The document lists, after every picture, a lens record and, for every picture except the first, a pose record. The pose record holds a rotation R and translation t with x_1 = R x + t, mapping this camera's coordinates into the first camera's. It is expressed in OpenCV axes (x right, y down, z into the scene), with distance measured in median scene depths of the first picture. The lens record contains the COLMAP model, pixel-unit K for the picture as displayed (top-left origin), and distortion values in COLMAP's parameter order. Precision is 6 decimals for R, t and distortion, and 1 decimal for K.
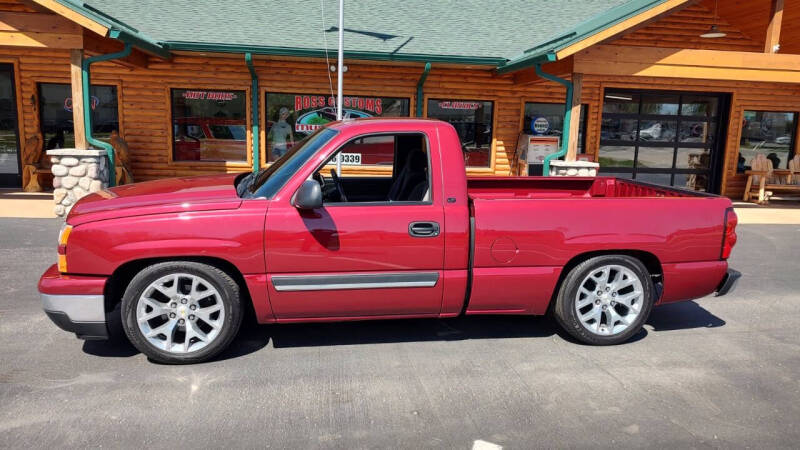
lens RADIAL K [[571.7, 0, 402.5], [0, 571.7, 221.8], [0, 0, 1]] dist [0.017848, -0.015257]
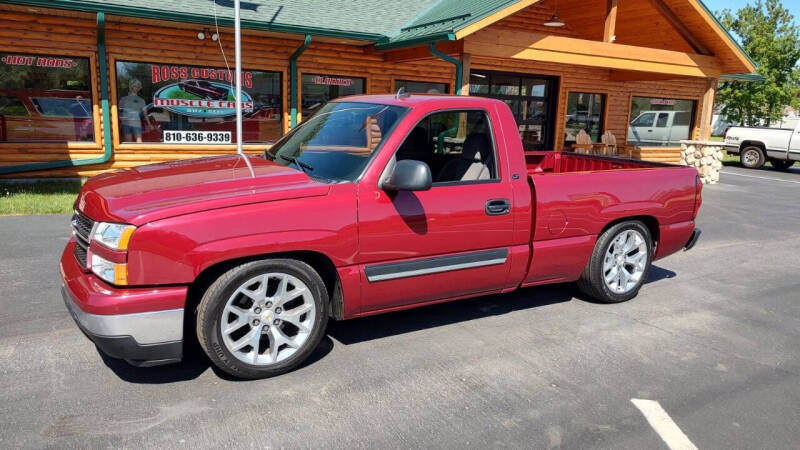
lens RADIAL K [[571.7, 0, 402.5], [0, 571.7, 221.8], [0, 0, 1]] dist [0.017848, -0.015257]
pose [[0.932581, -0.062916, 0.355435, -0.174345], [0.048870, 0.997633, 0.048368, -0.006529], [-0.357637, -0.027737, 0.933449, 0.044024]]
